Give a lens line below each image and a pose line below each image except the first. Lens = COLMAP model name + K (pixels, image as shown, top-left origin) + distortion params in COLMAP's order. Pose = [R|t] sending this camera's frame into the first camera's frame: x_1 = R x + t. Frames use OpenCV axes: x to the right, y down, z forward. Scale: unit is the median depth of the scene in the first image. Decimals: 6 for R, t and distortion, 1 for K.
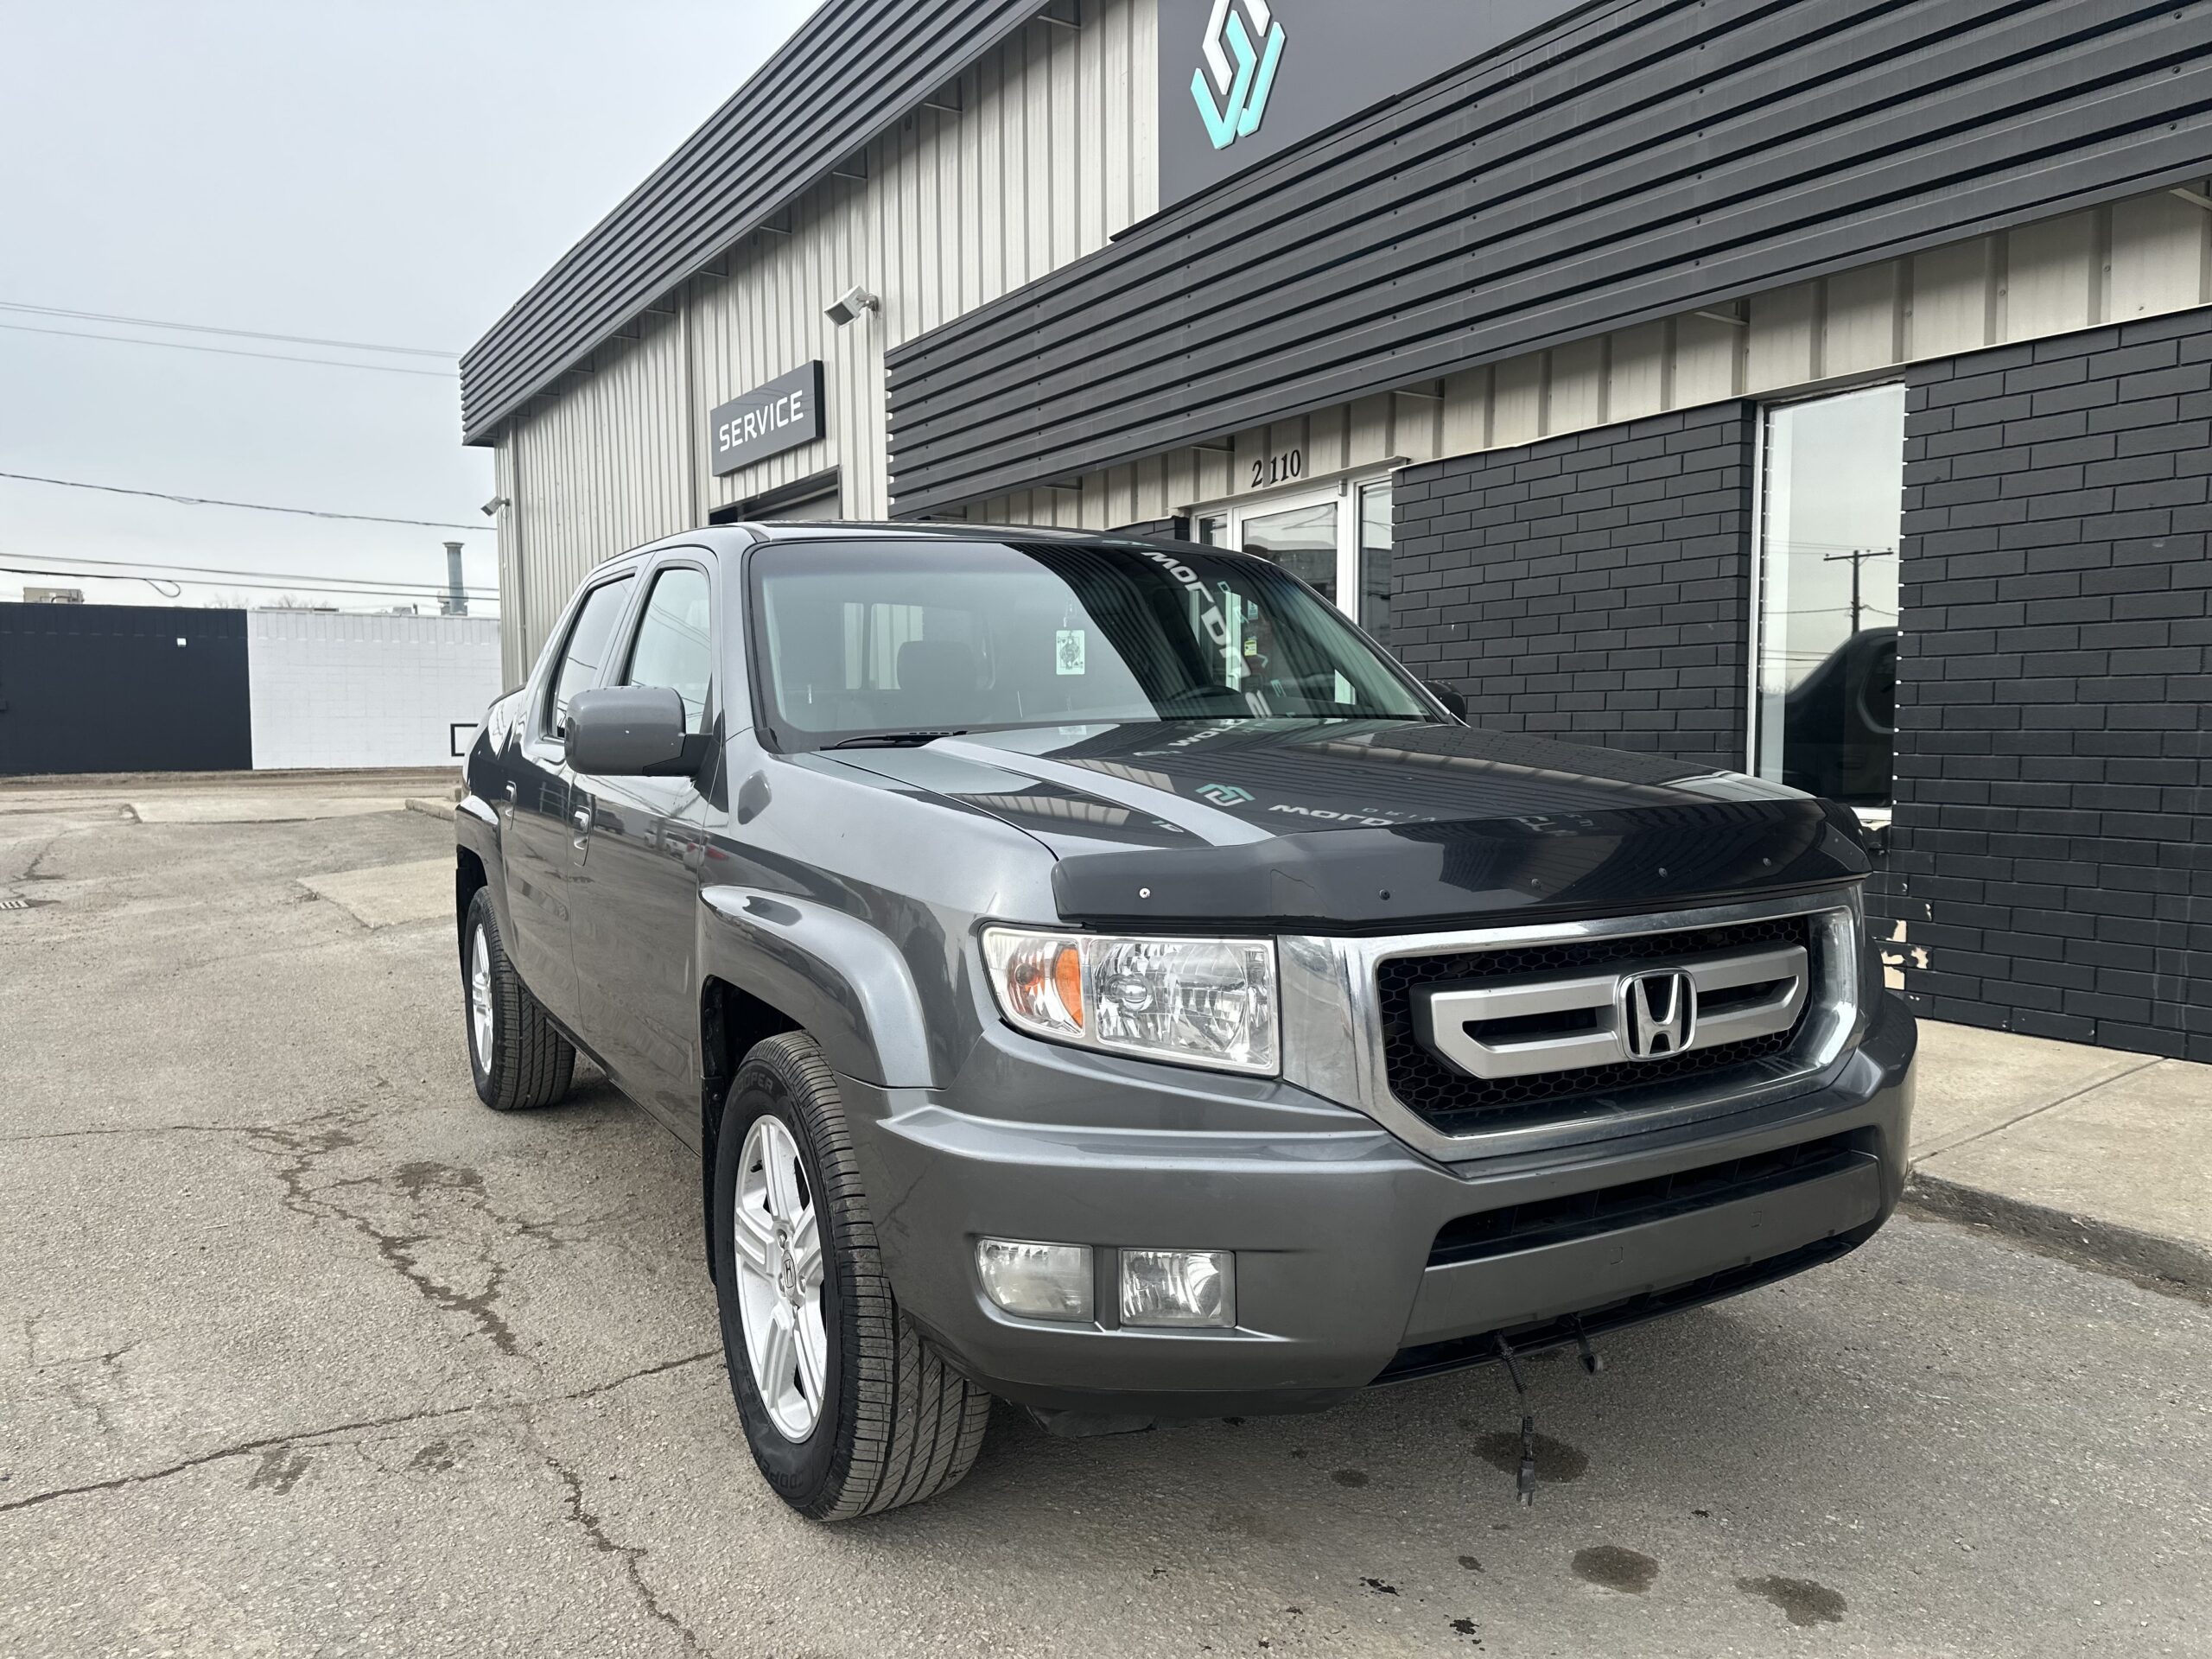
lens RADIAL K [[1555.7, 0, 1101.3], [0, 1555.7, 828.4], [0, 0, 1]] dist [0.105578, -0.129183]
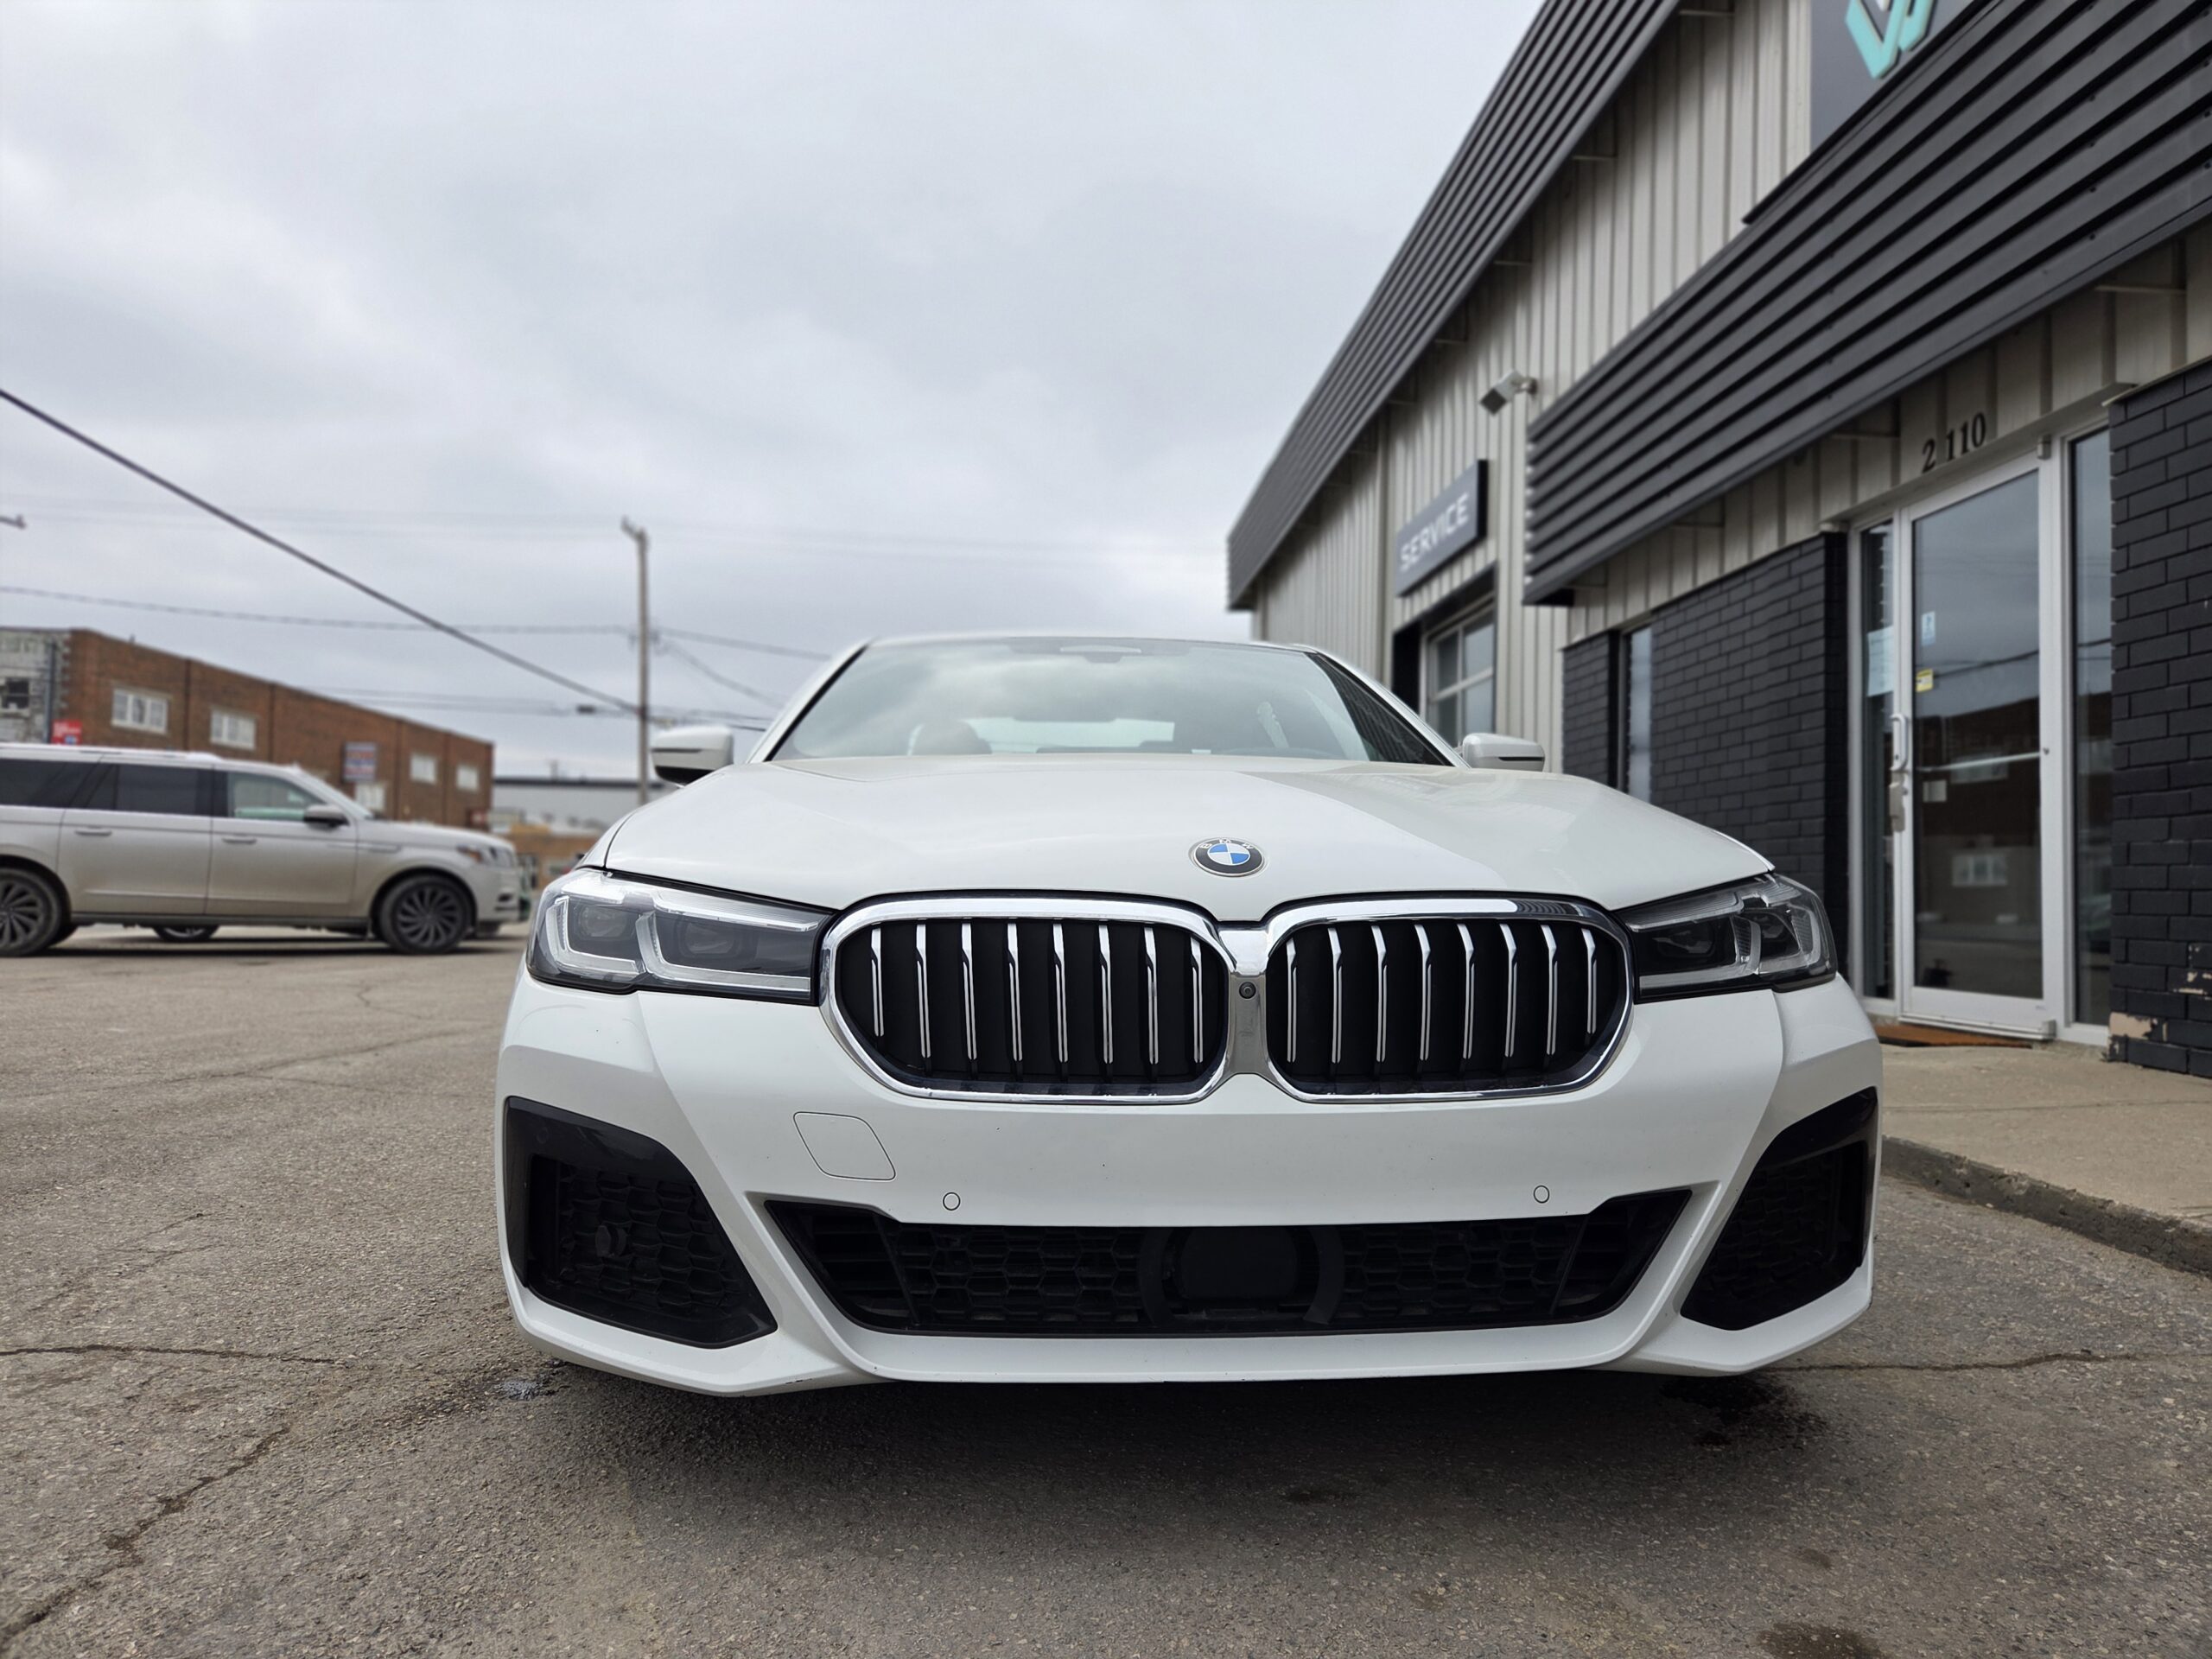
lens RADIAL K [[1477.4, 0, 1086.2], [0, 1477.4, 828.2], [0, 0, 1]] dist [0.096905, -0.081633]
pose [[0.859973, -0.002140, -0.510335, 0.124272], [-0.056382, 0.993471, -0.099176, 0.052799], [0.507216, 0.114063, 0.854238, 0.179072]]
